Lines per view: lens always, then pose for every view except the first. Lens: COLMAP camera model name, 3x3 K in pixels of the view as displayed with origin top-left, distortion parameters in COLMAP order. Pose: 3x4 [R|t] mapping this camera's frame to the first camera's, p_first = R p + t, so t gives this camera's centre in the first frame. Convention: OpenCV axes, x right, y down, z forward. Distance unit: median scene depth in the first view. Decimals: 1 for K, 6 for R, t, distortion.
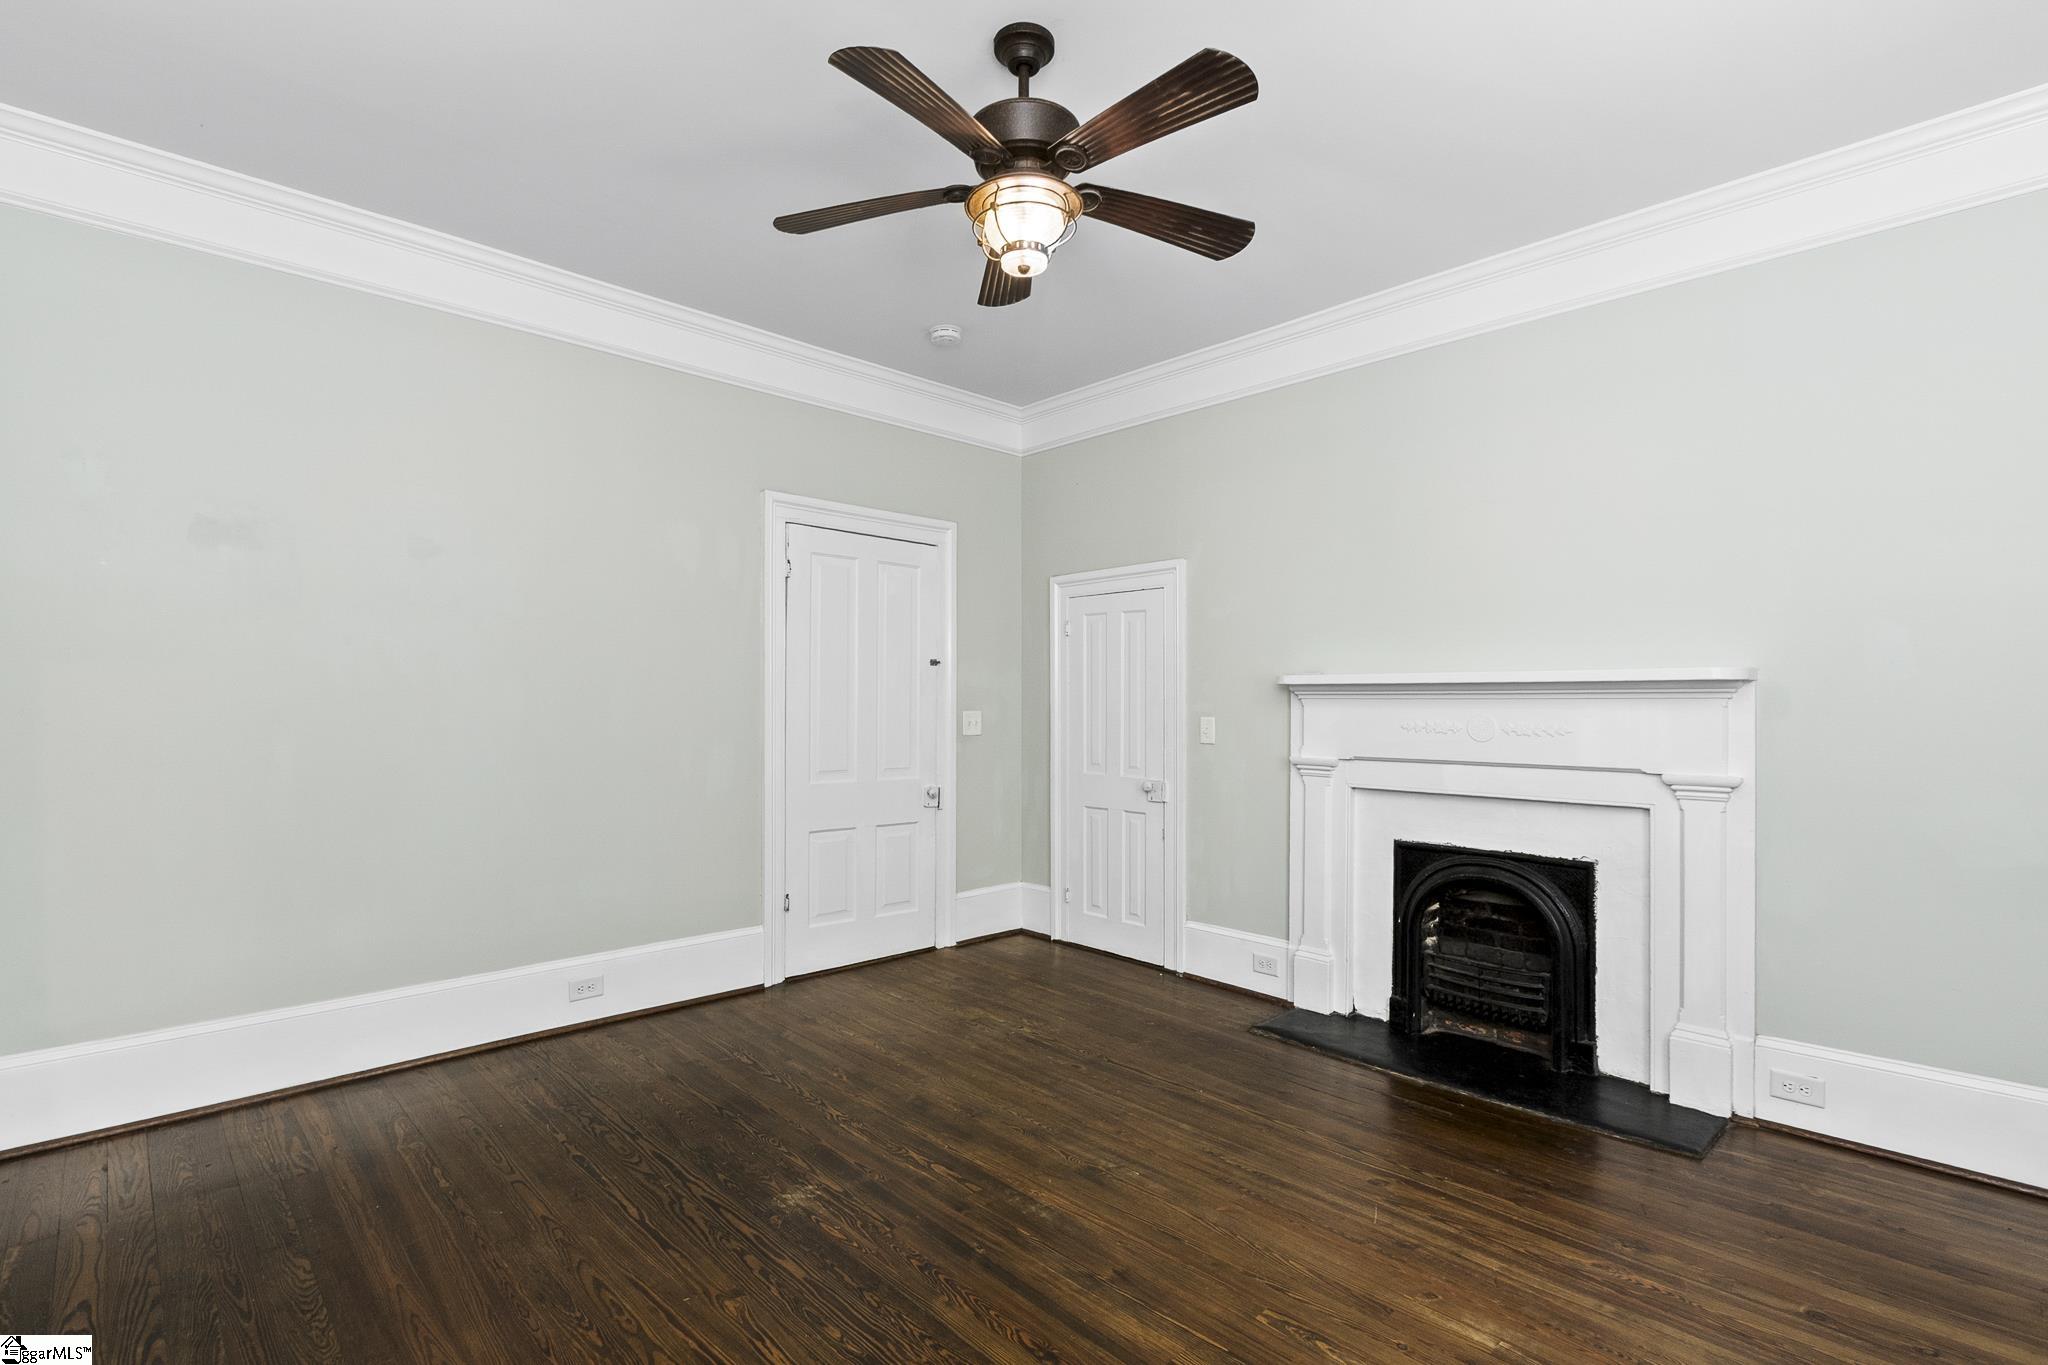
lens RADIAL K [[938.6, 0, 986.3], [0, 938.6, 718.9], [0, 0, 1]] dist [-0.000643, 0.000679]
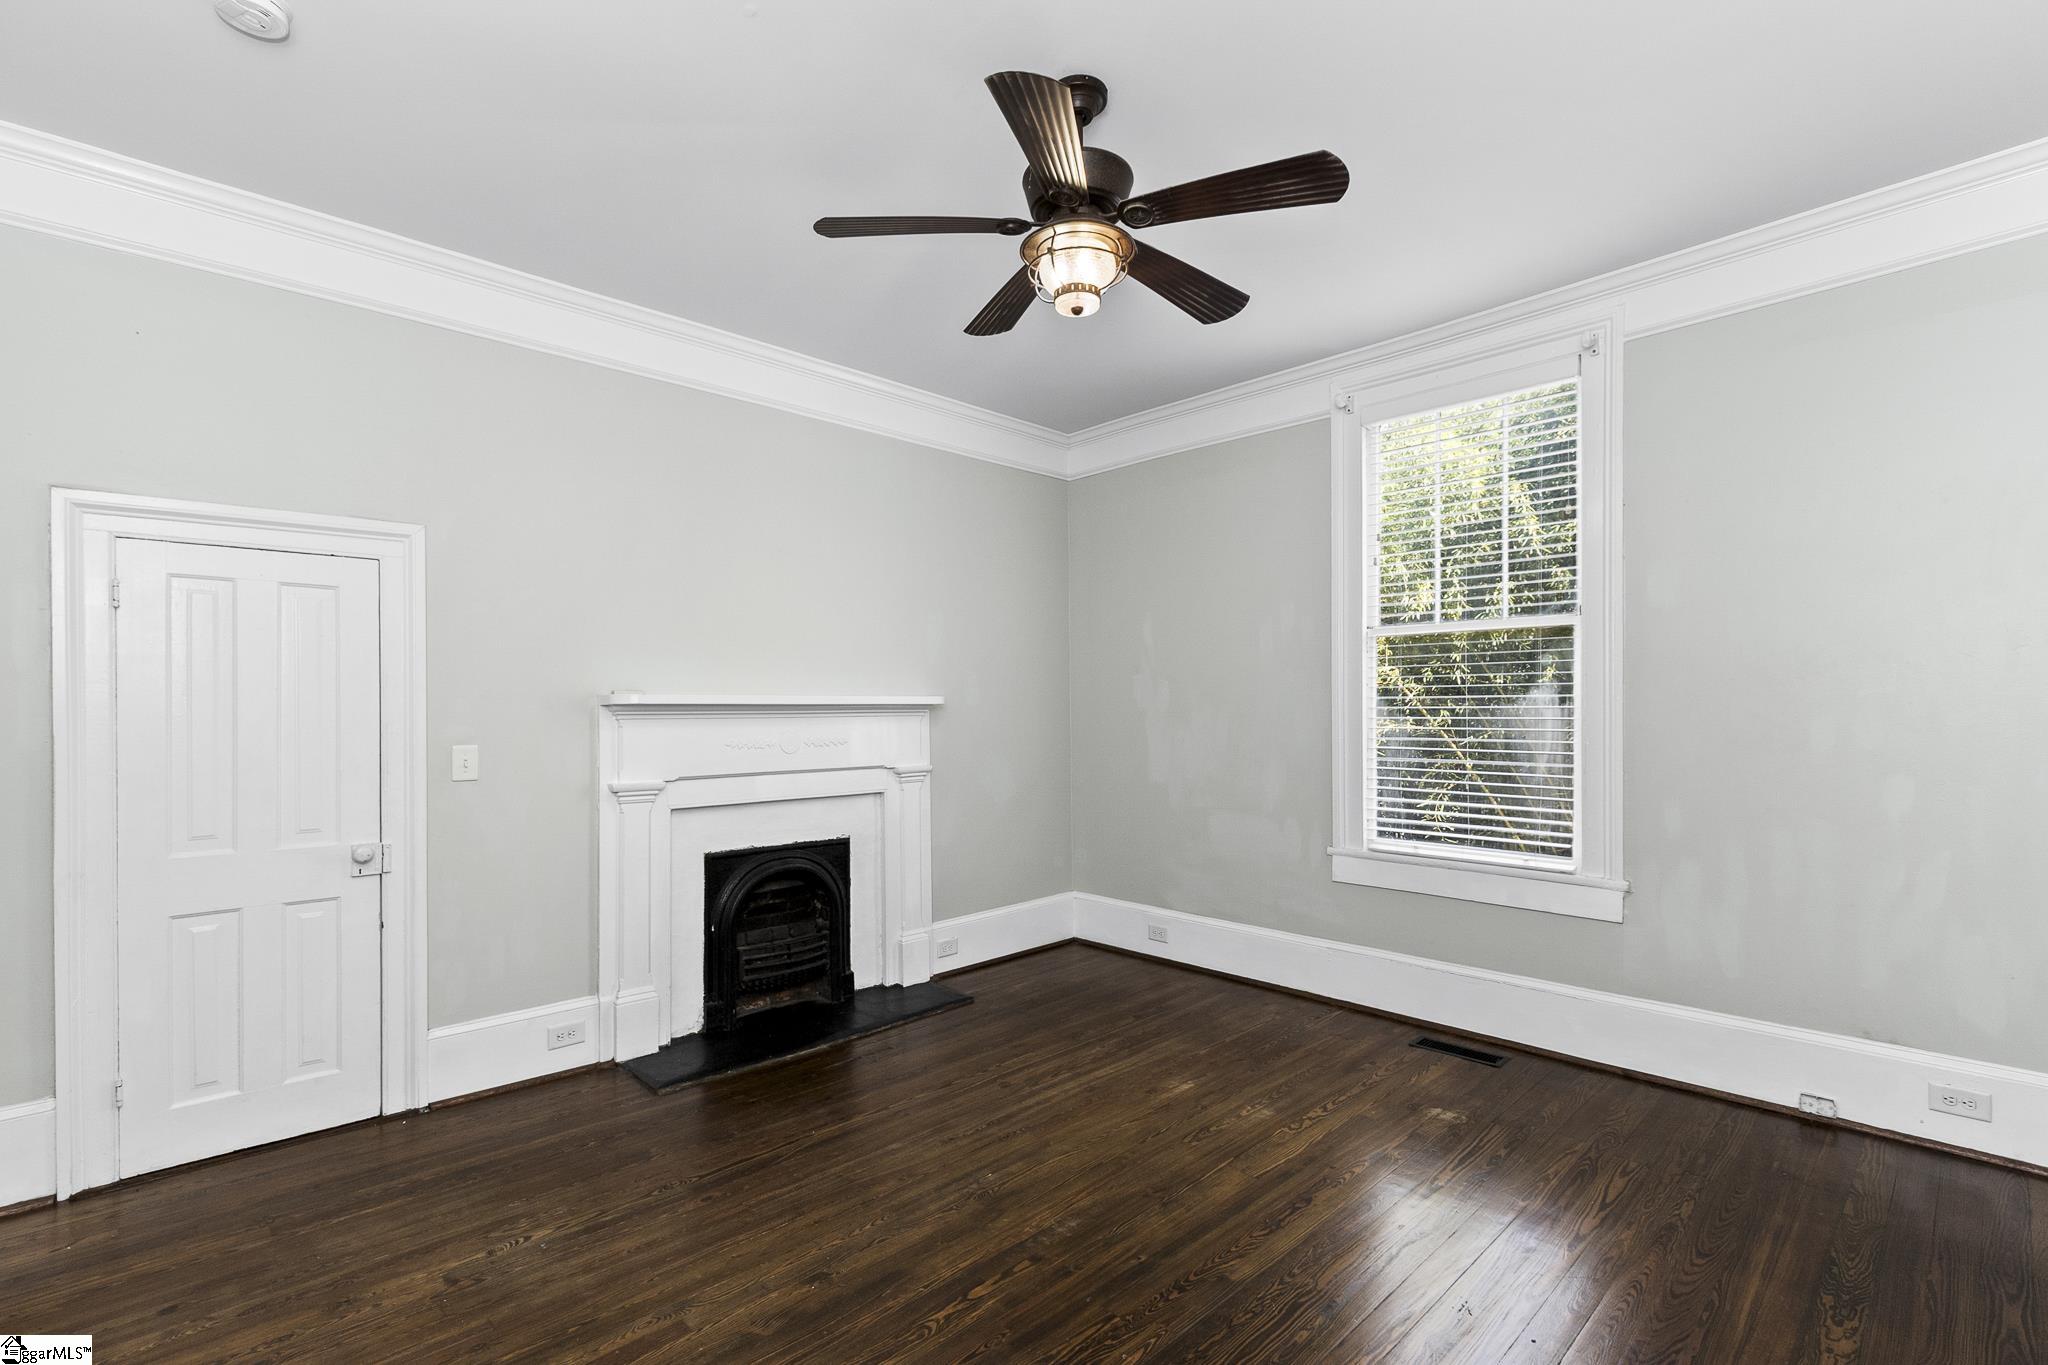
lens RADIAL K [[938.6, 0, 1010.4], [0, 938.6, 714.7], [0, 0, 1]] dist [-0.000643, 0.000679]
pose [[-0.016312, -0.008910, 0.999827, -0.588413], [0.022189, 0.999711, 0.009270, -0.026154], [-0.999621, 0.022337, -0.016109, 0.653471]]
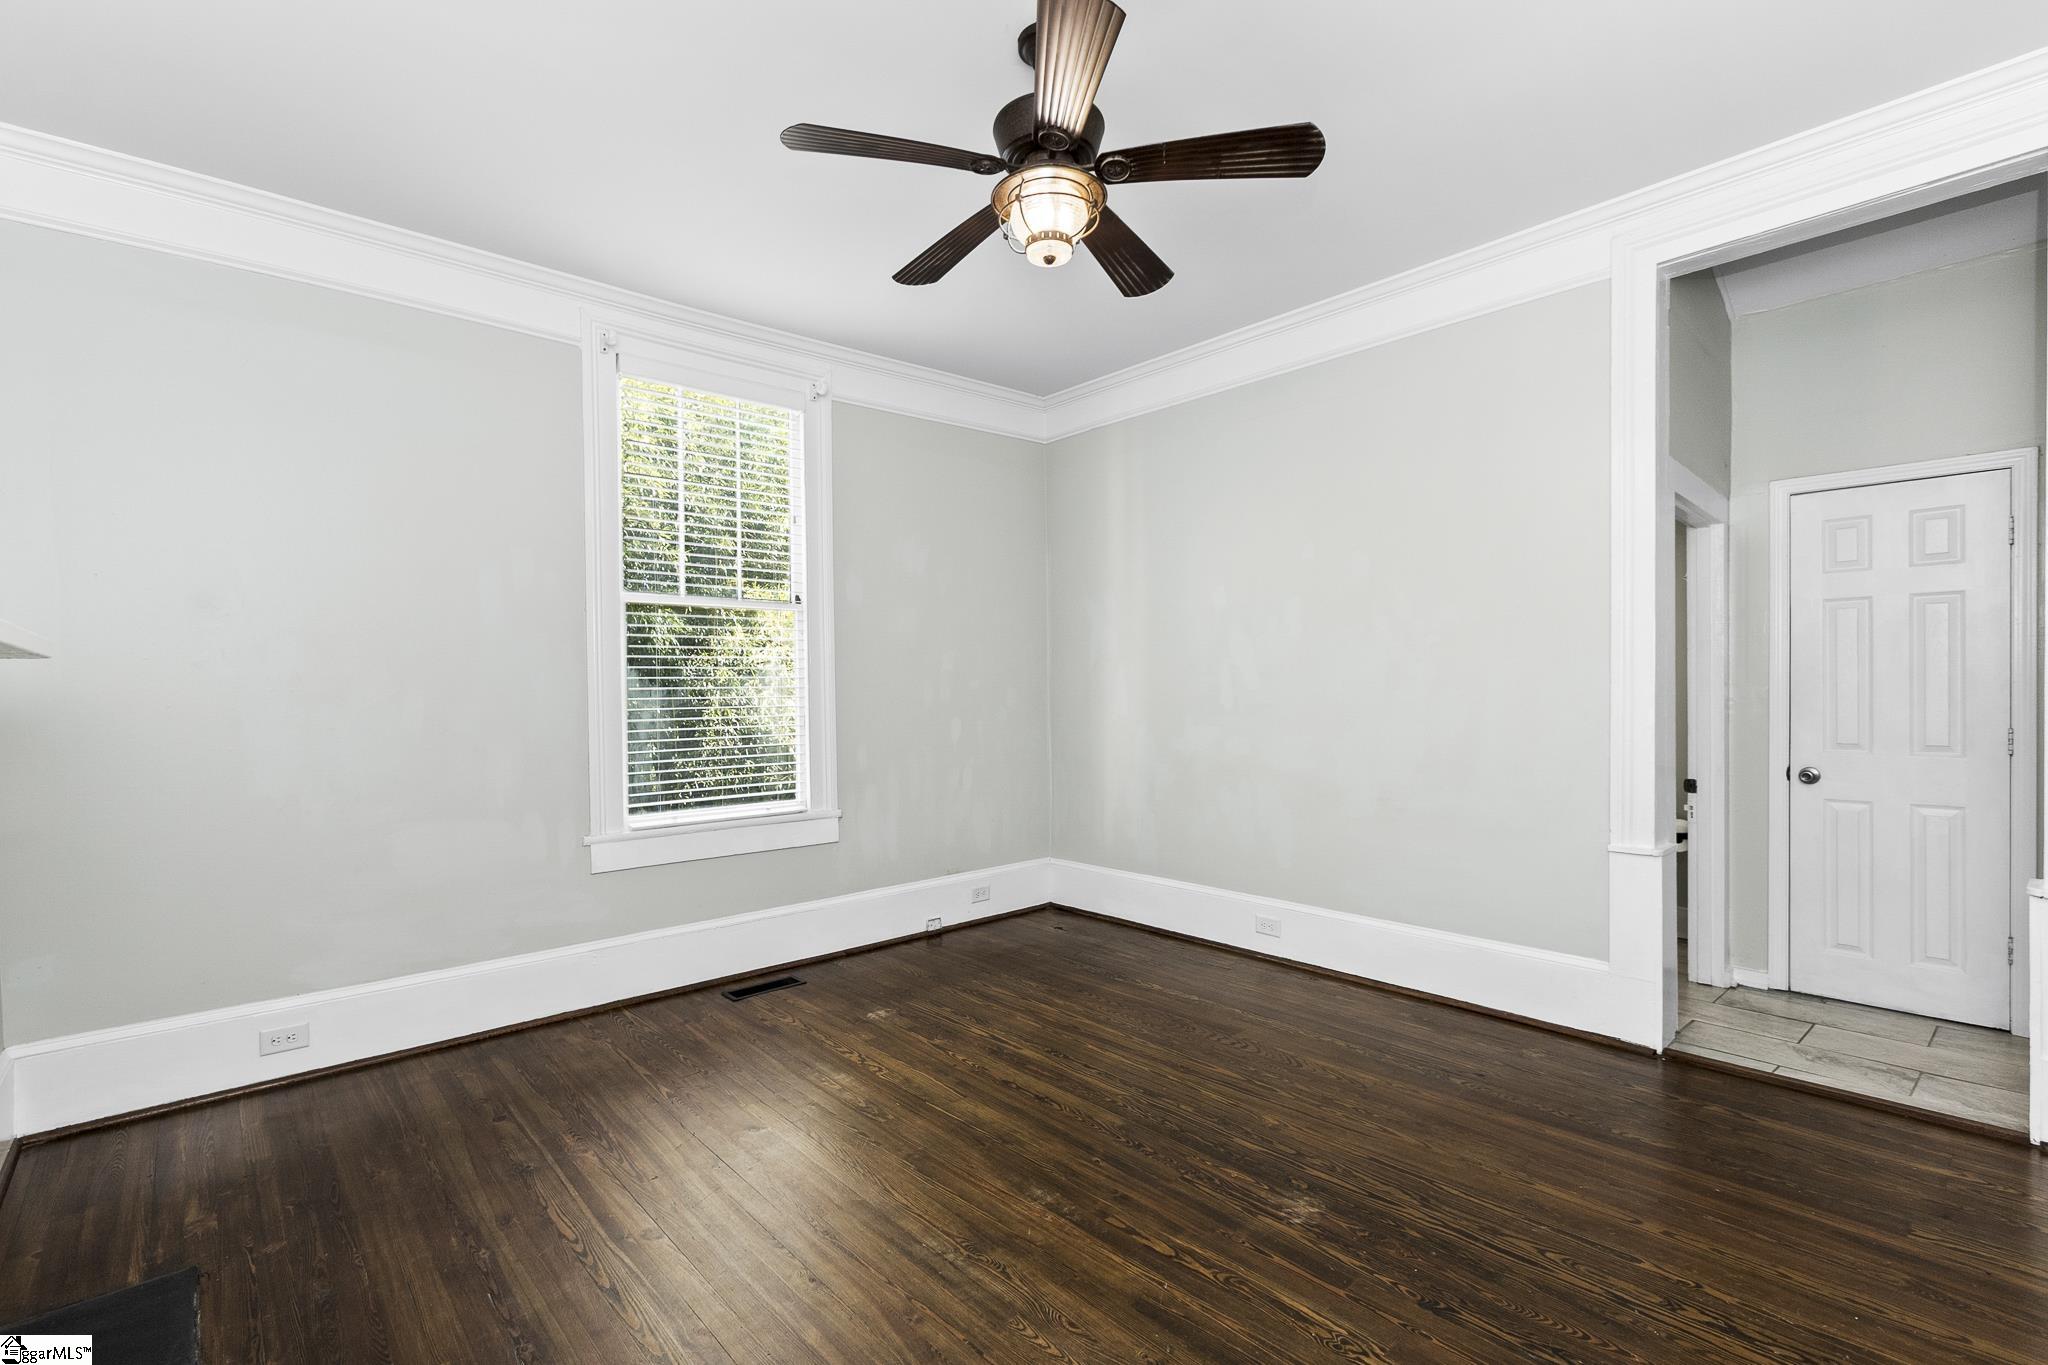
lens RADIAL K [[938.6, 0, 1010.0], [0, 938.6, 688.8], [0, 0, 1]] dist [-0.000643, 0.000679]
pose [[-0.999951, 0.009315, 0.003309, 0.051044], [0.009371, 0.999808, 0.017184, -0.016348], [-0.003149, 0.017214, -0.999847, 1.215260]]
